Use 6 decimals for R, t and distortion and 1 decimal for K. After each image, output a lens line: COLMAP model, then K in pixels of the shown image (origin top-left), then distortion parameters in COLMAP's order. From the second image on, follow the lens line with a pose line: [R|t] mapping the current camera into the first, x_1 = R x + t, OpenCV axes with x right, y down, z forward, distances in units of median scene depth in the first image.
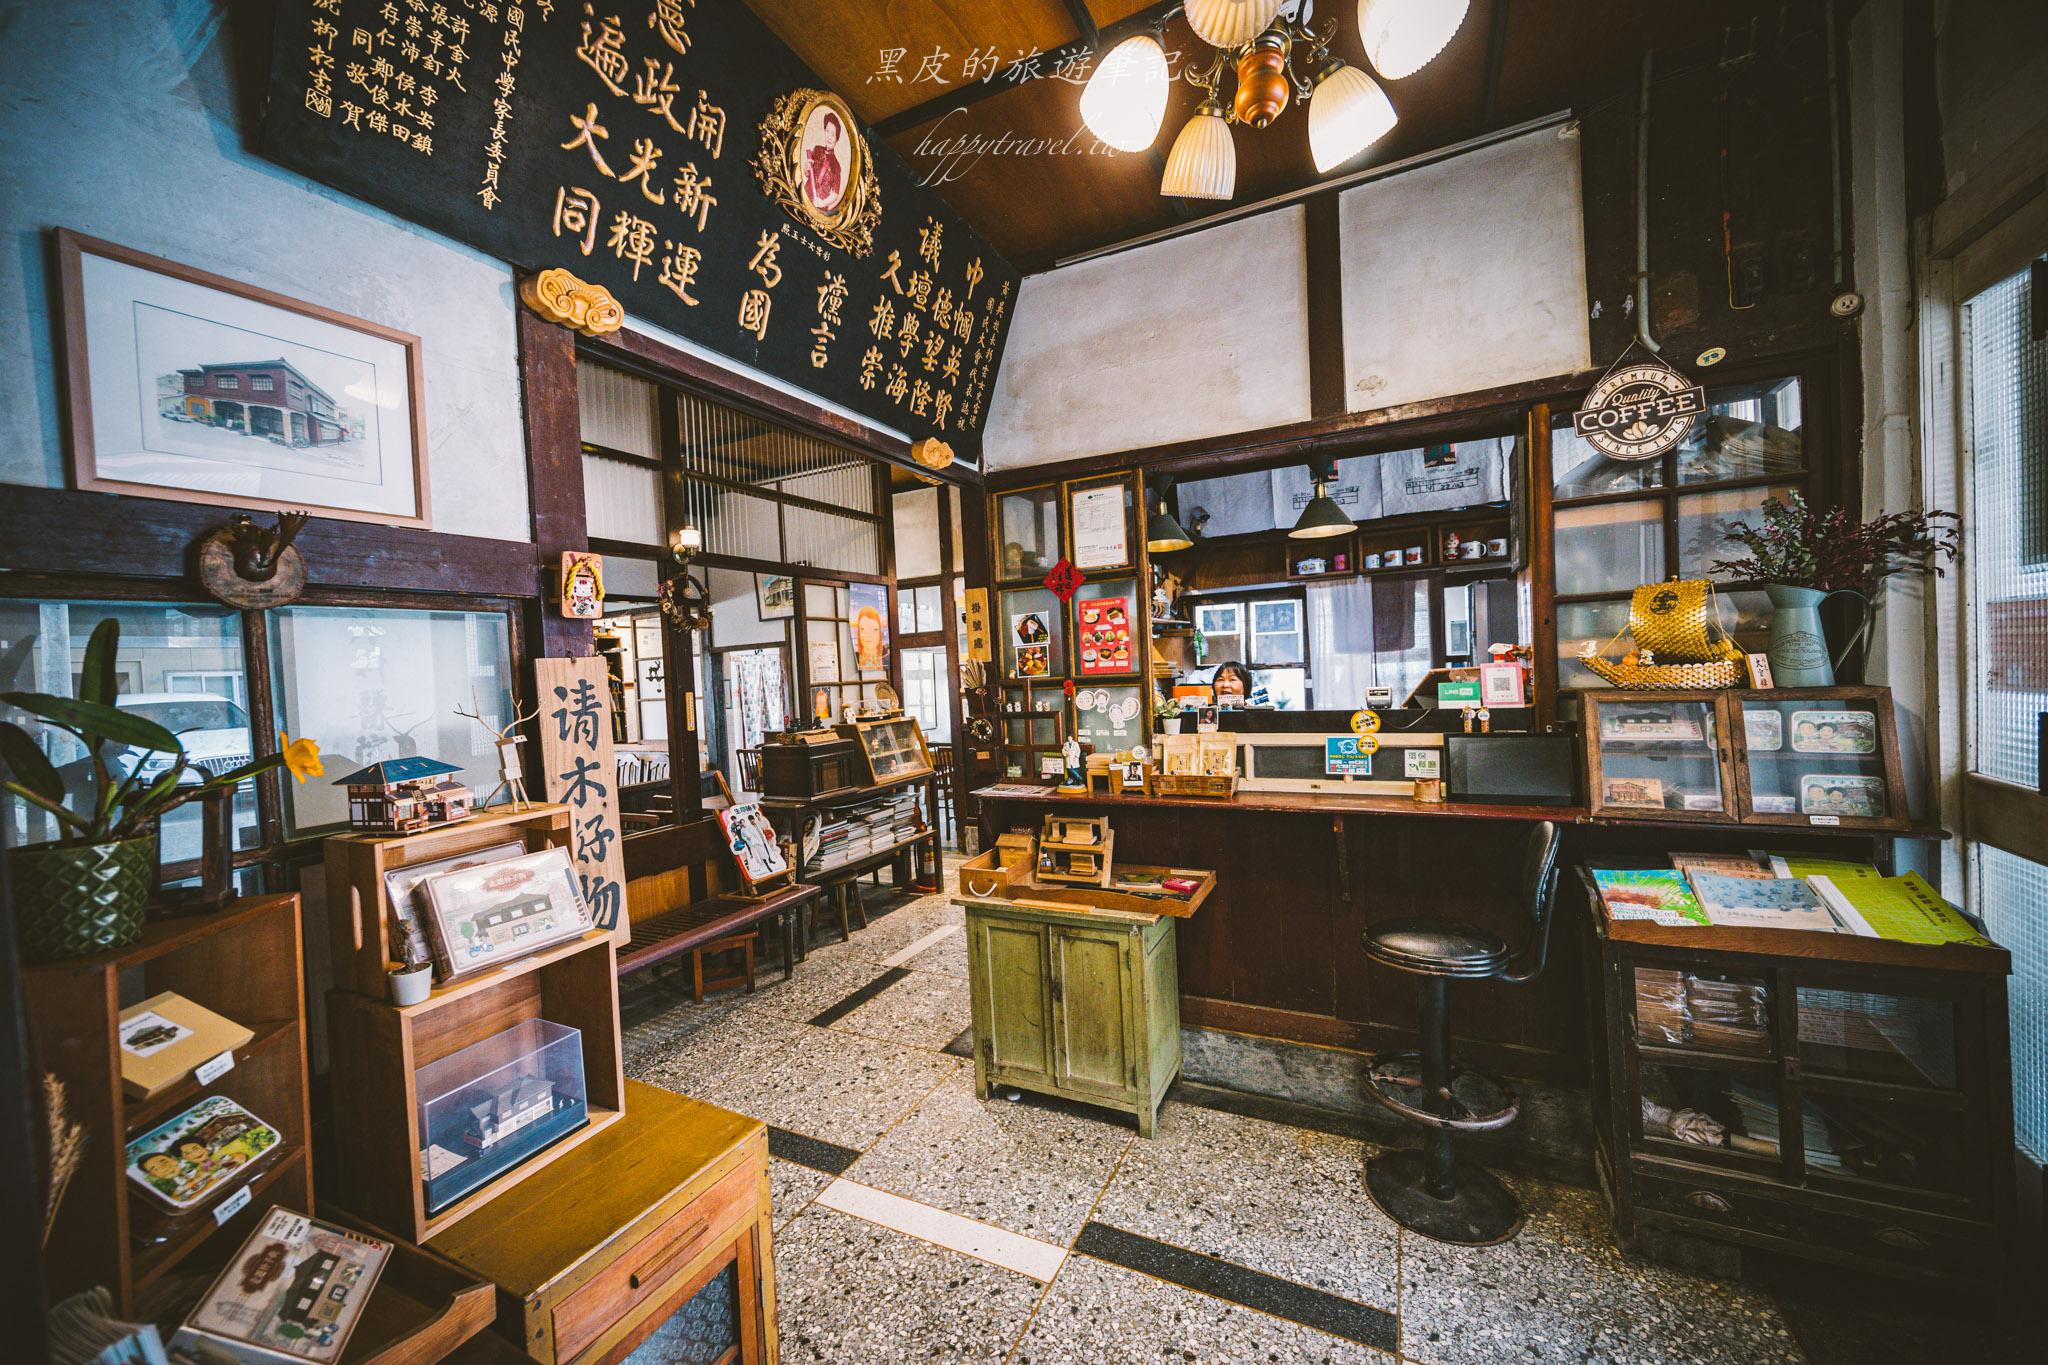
lens RADIAL K [[779.8, 0, 1023.6], [0, 779.8, 681.2], [0, 0, 1]] dist [-0.001027, -0.000817]
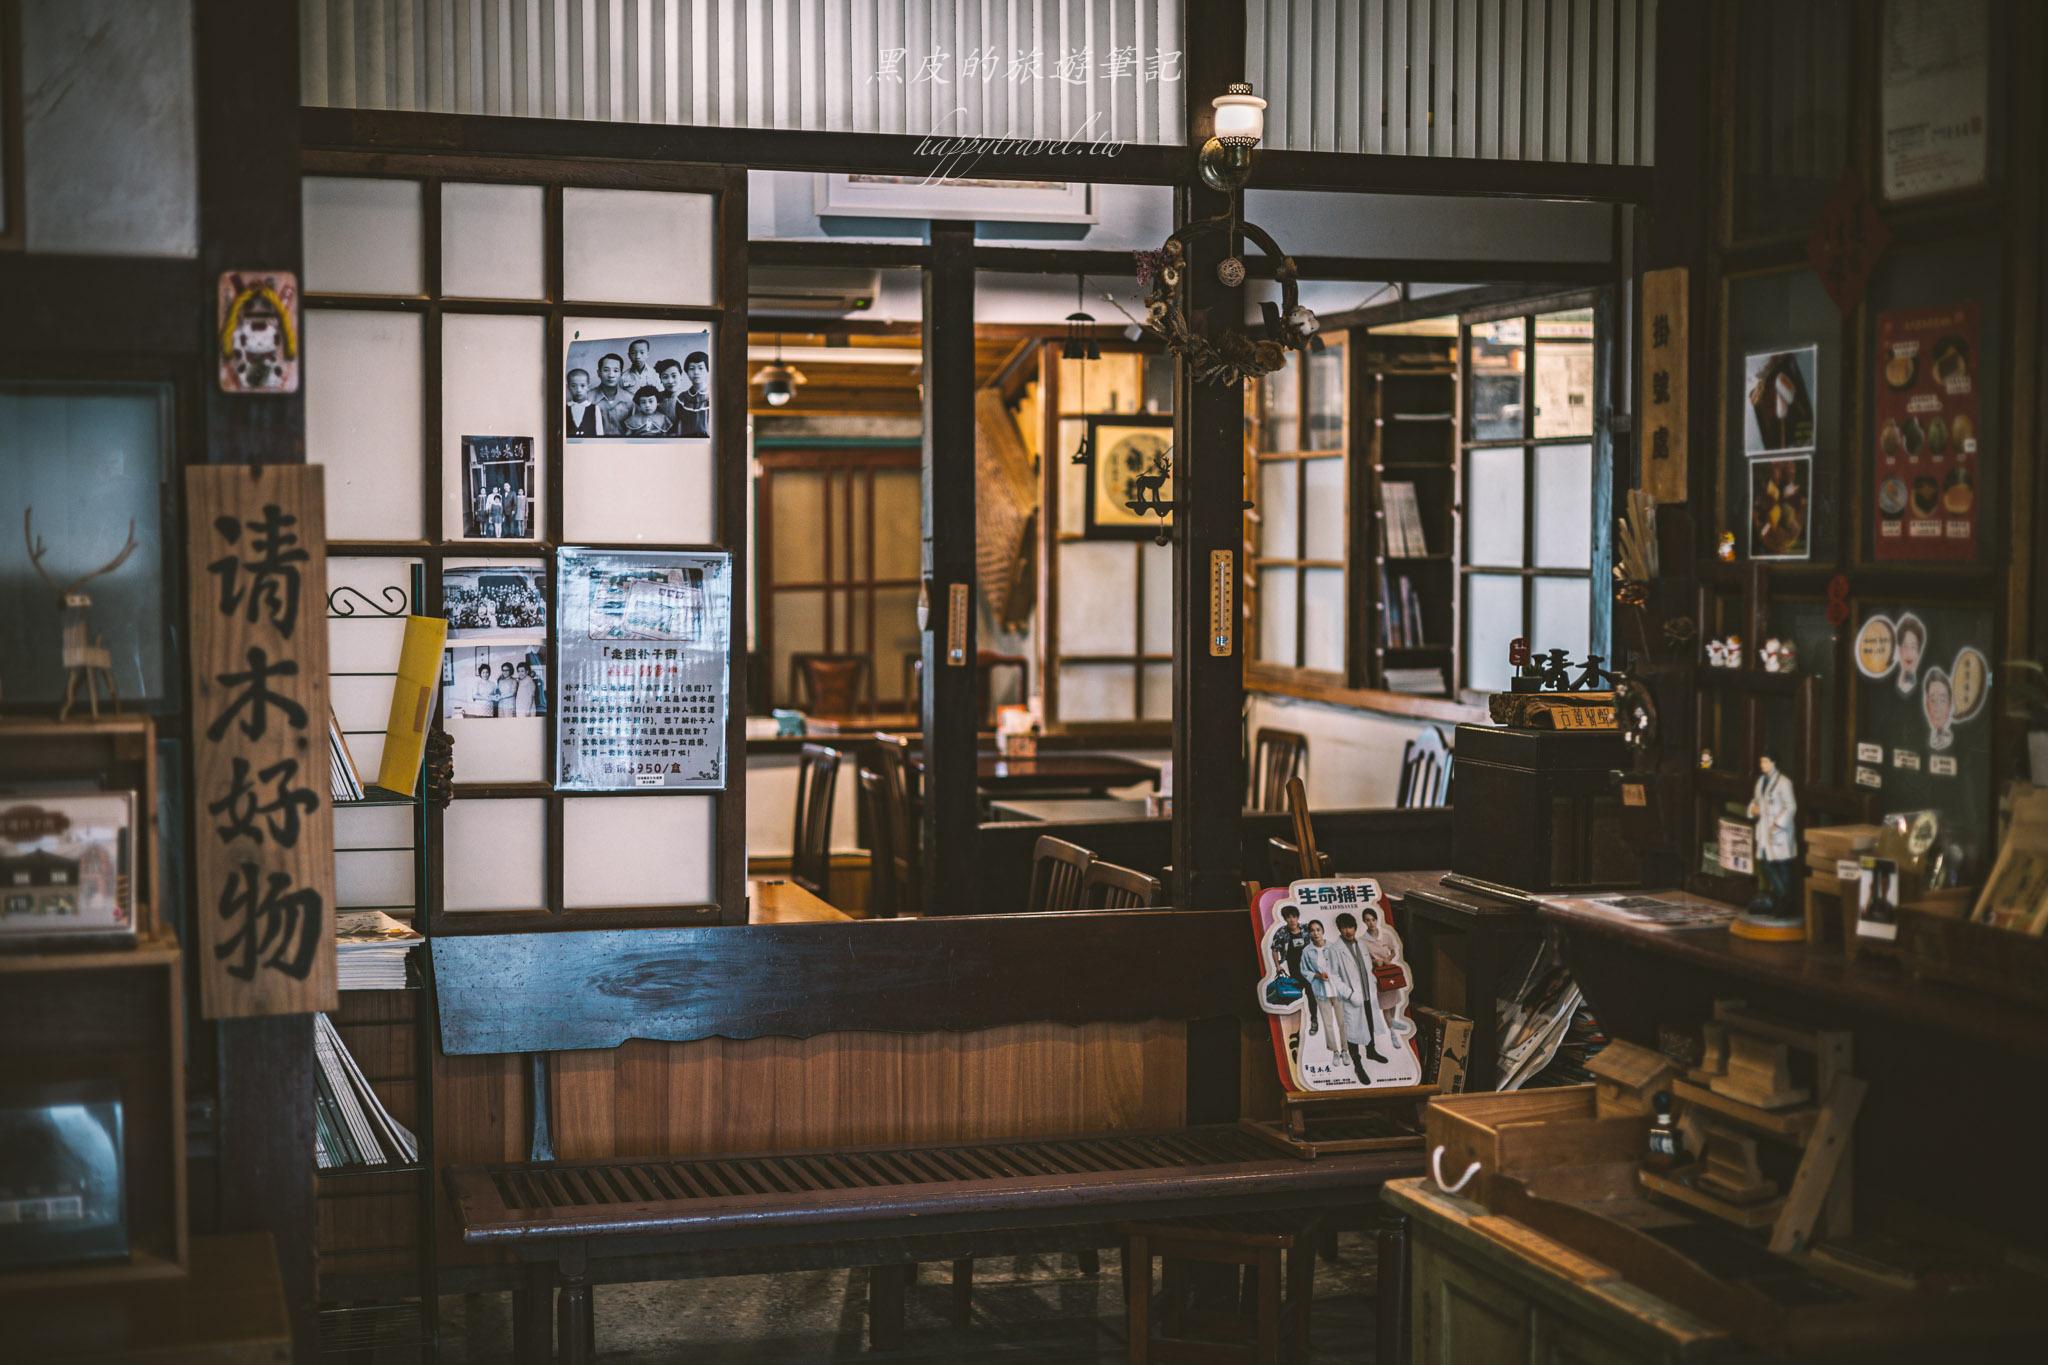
lens RADIAL K [[2992.1, 0, 1019.2], [0, 2992.1, 686.3], [0, 0, 1]] dist [0.029108, 0.000000]
pose [[0.690639, 0.088559, -0.717757, 0.712536], [-0.048367, 0.995908, 0.076339, -0.033808], [0.721580, -0.018007, 0.692097, -0.035863]]
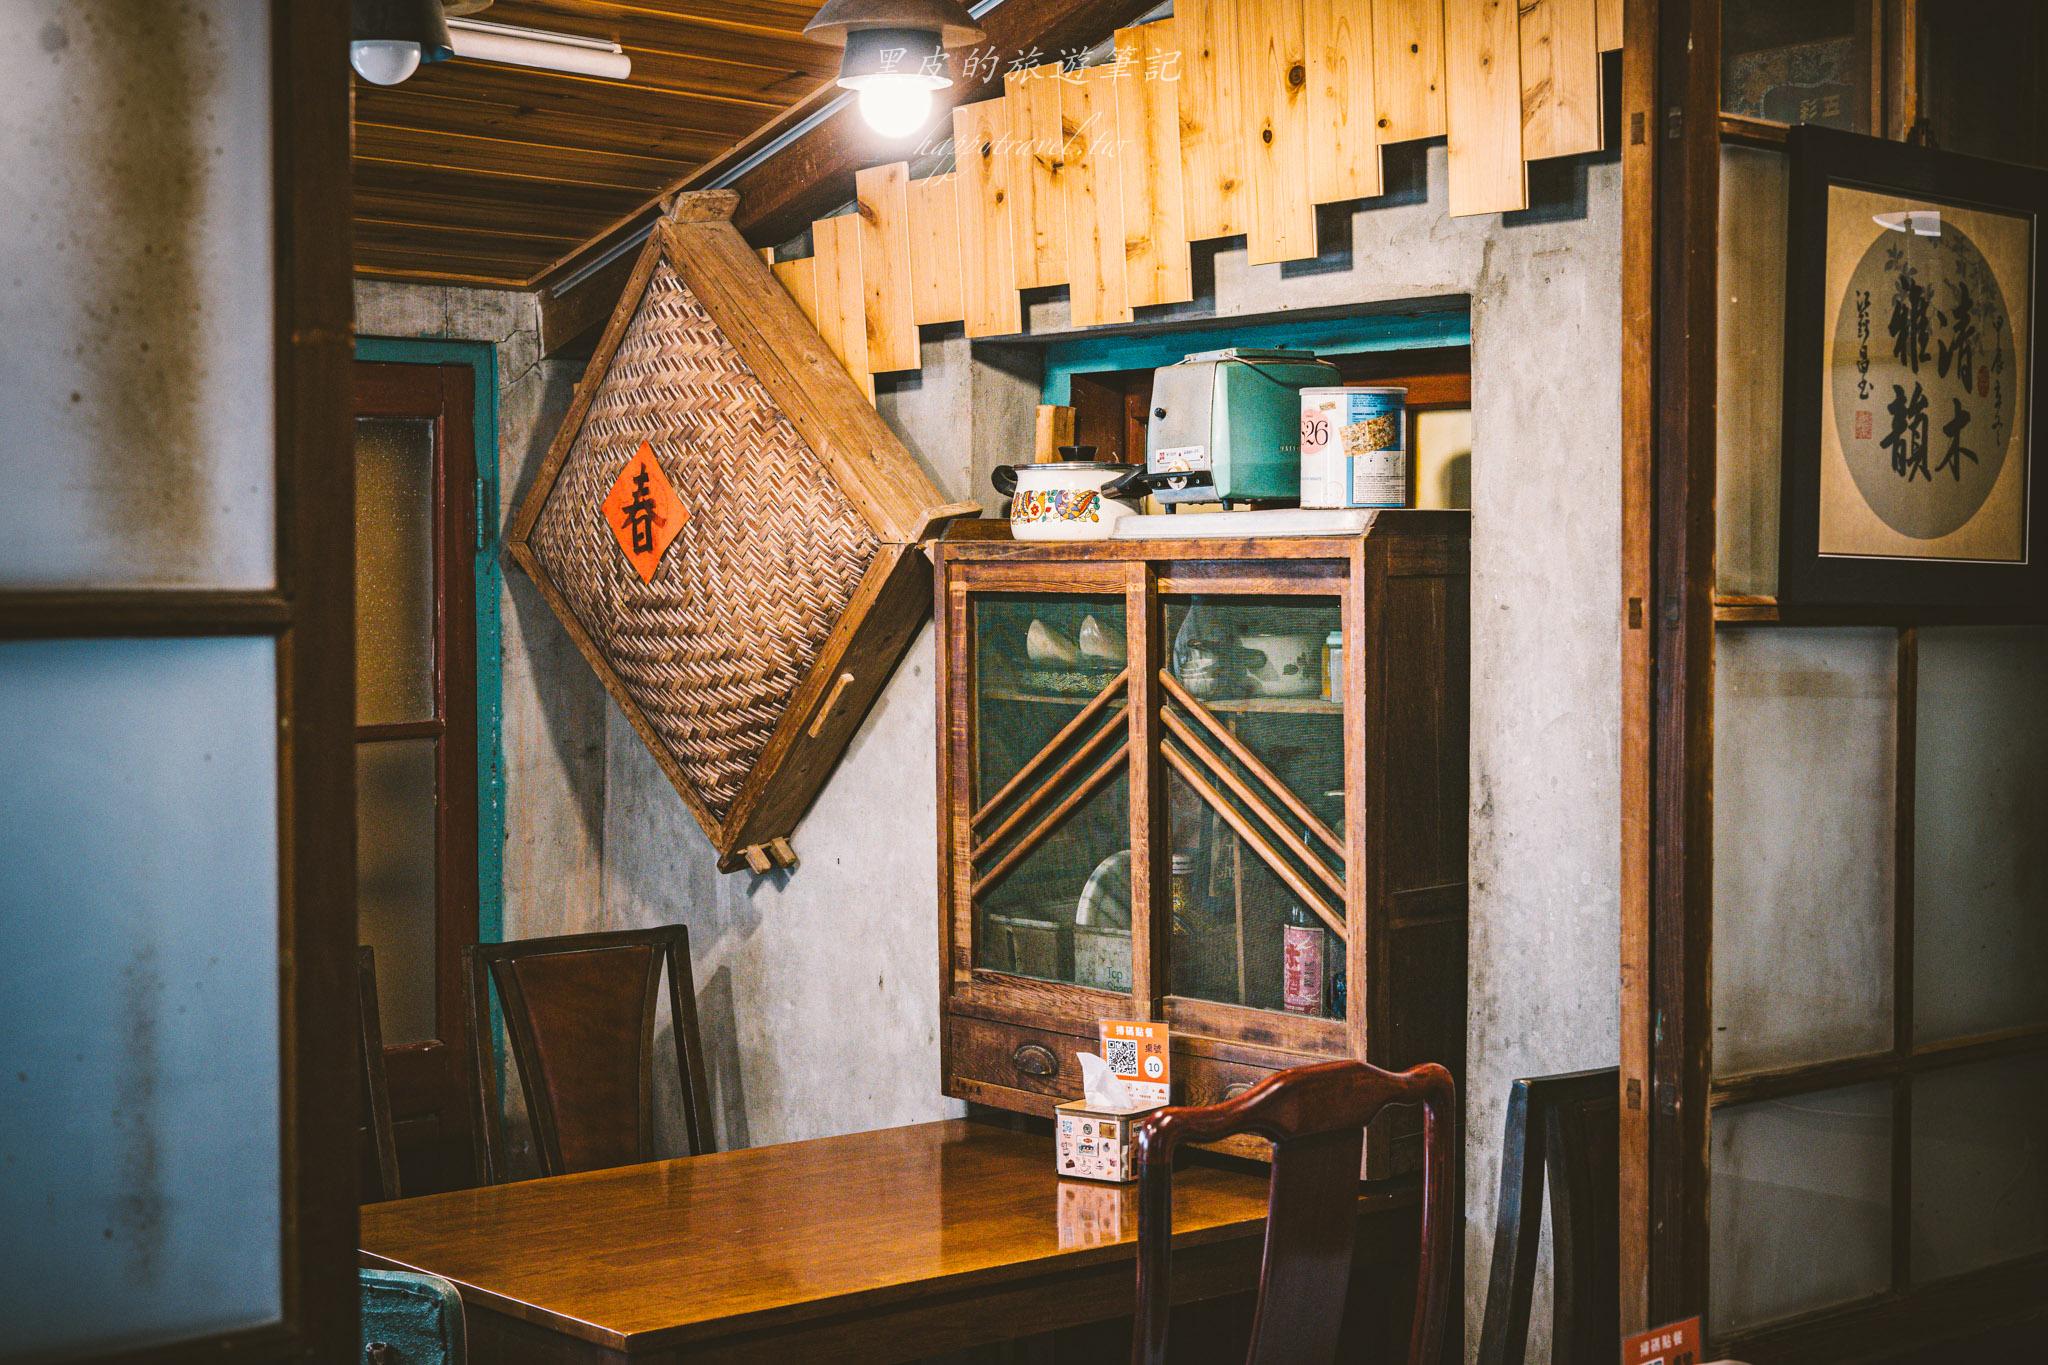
lens RADIAL K [[2992.1, 0, 1032.2], [0, 2992.1, 681.3], [0, 0, 1]] dist [0.029108, 0.000000]
pose [[0.933182, 0.061133, -0.354168, -0.611613], [-0.054750, 0.998107, 0.028024, 0.021503], [0.355211, -0.006761, 0.934762, 0.832314]]
